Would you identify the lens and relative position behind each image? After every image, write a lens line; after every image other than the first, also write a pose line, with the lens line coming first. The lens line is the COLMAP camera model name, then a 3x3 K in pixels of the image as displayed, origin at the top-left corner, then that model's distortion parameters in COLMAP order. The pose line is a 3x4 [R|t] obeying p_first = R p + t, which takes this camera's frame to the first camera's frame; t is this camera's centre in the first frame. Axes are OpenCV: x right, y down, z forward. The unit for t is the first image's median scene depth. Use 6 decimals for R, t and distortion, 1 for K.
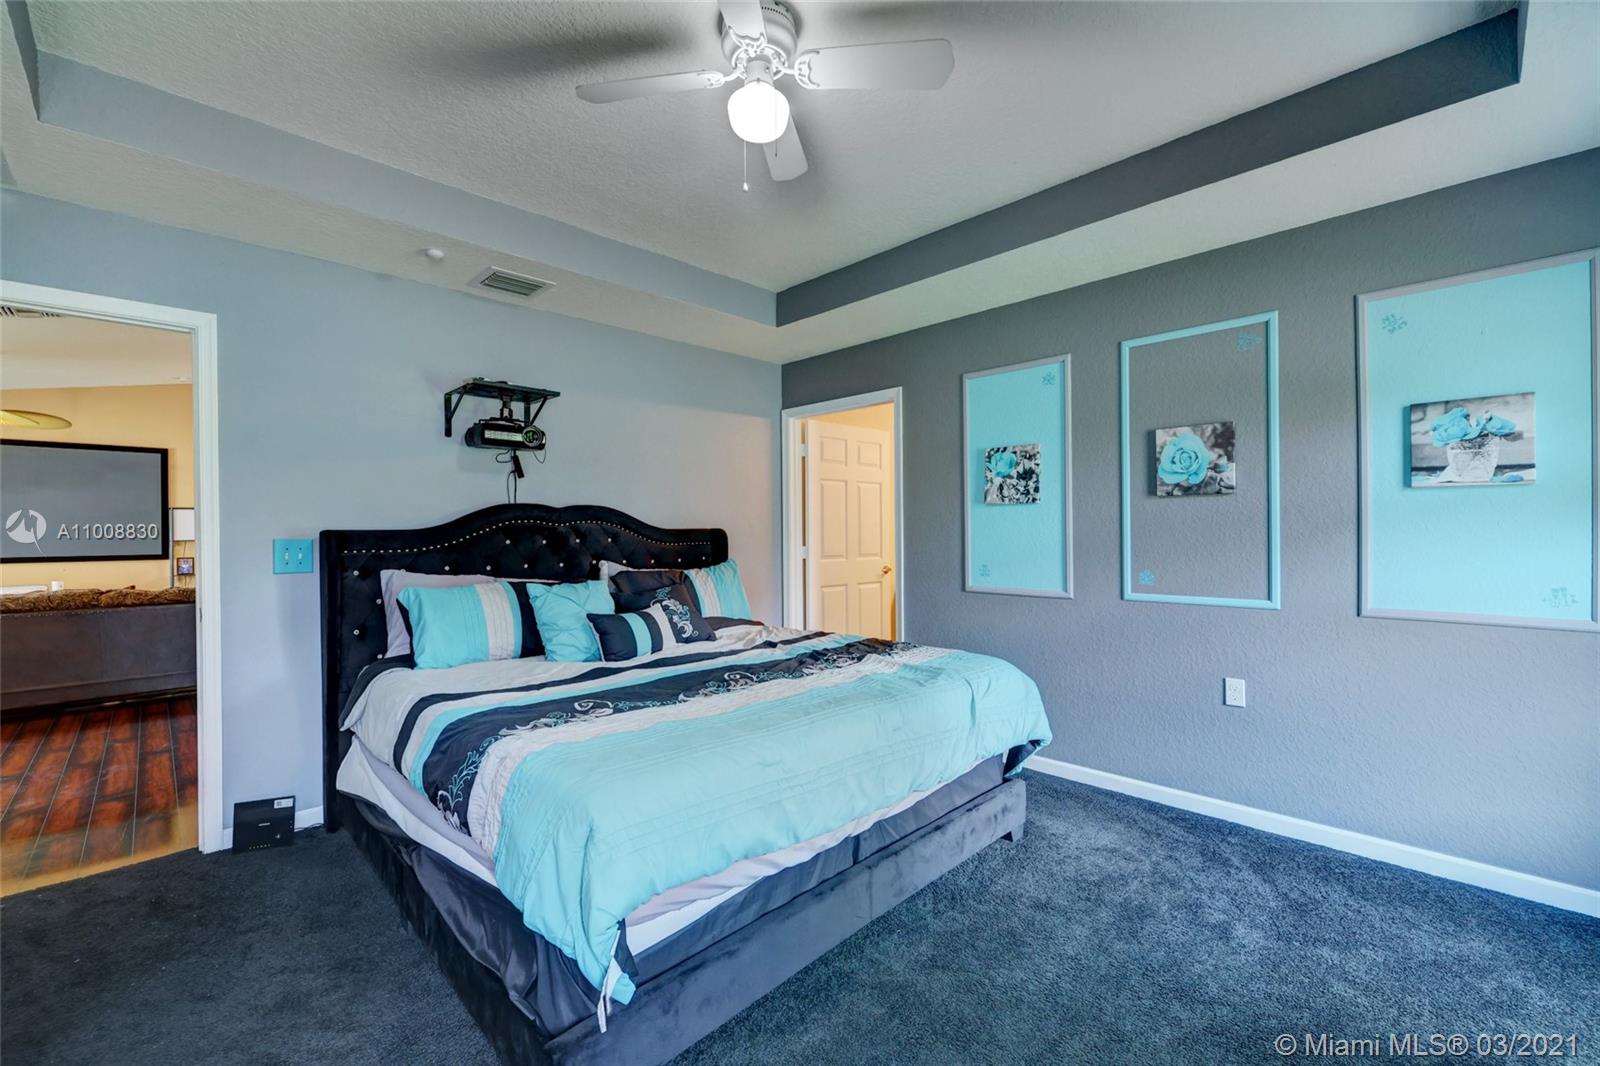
lens RADIAL K [[664.9, 0, 796.9], [0, 664.9, 528.8], [0, 0, 1]] dist [-0.001392, -0.000236]
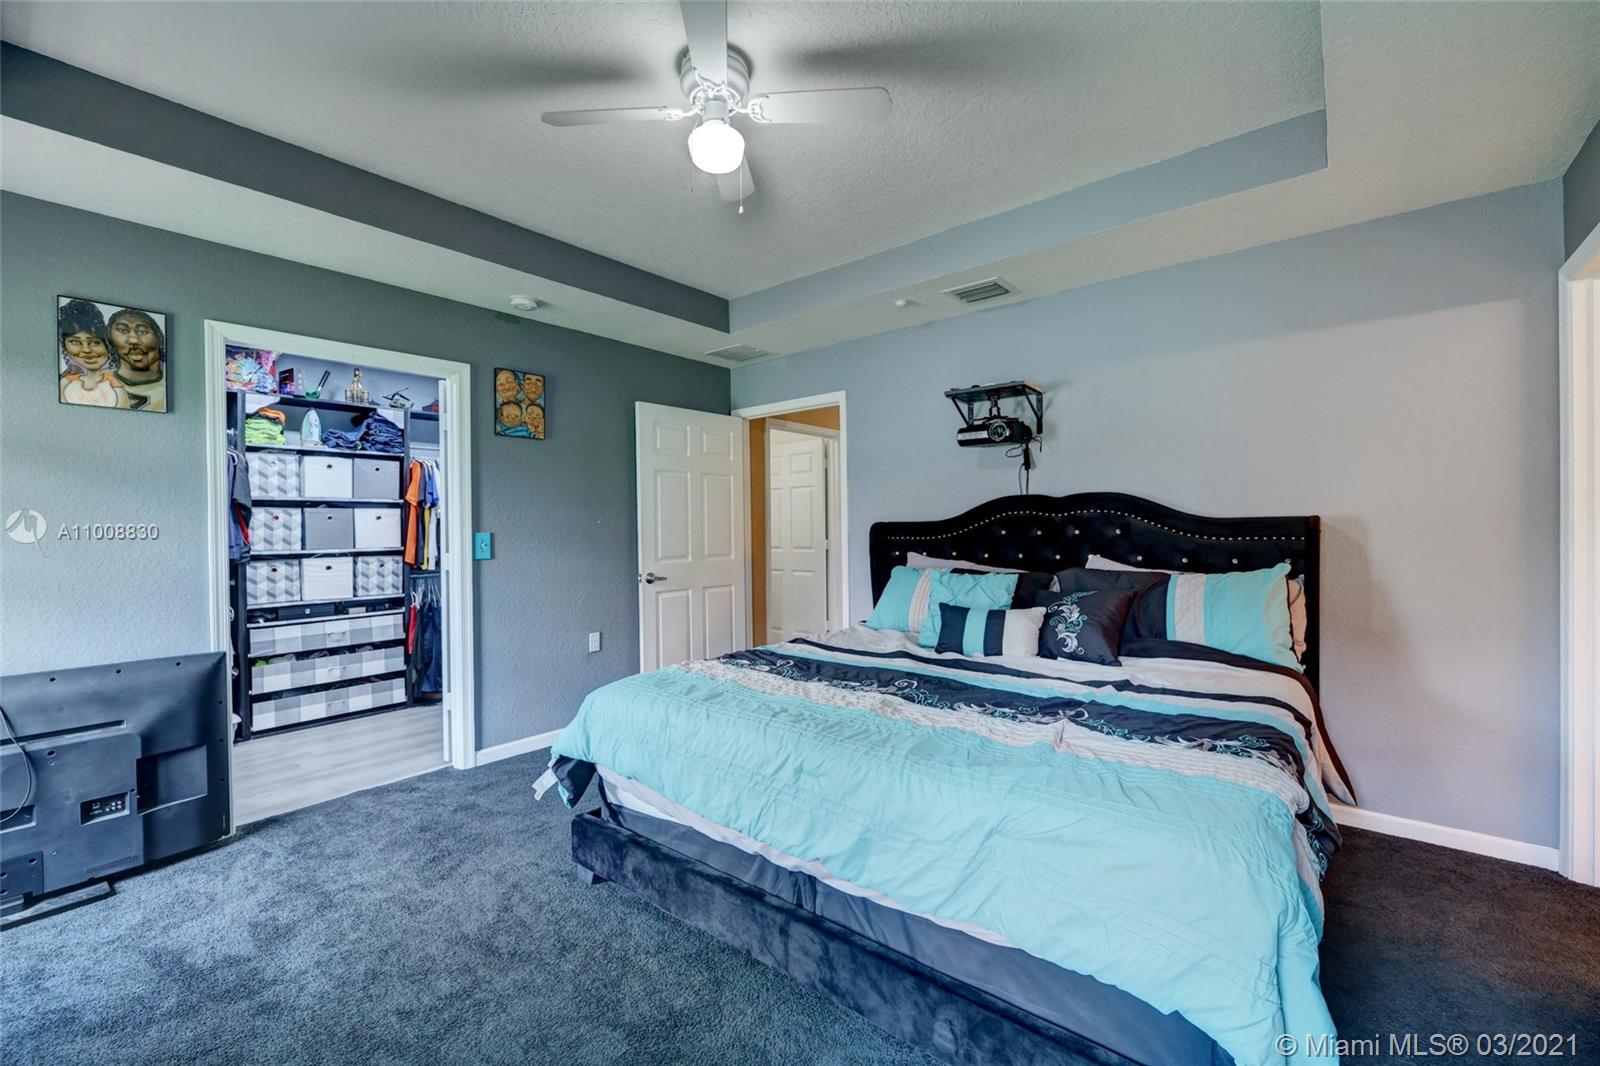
lens RADIAL K [[664.9, 0, 796.9], [0, 664.9, 528.8], [0, 0, 1]] dist [-0.001392, -0.000236]
pose [[0.096413, 0.009367, -0.995297, 0.589294], [0.010303, 0.999893, 0.010409, -0.000142], [0.995288, -0.011258, 0.096306, 0.570960]]
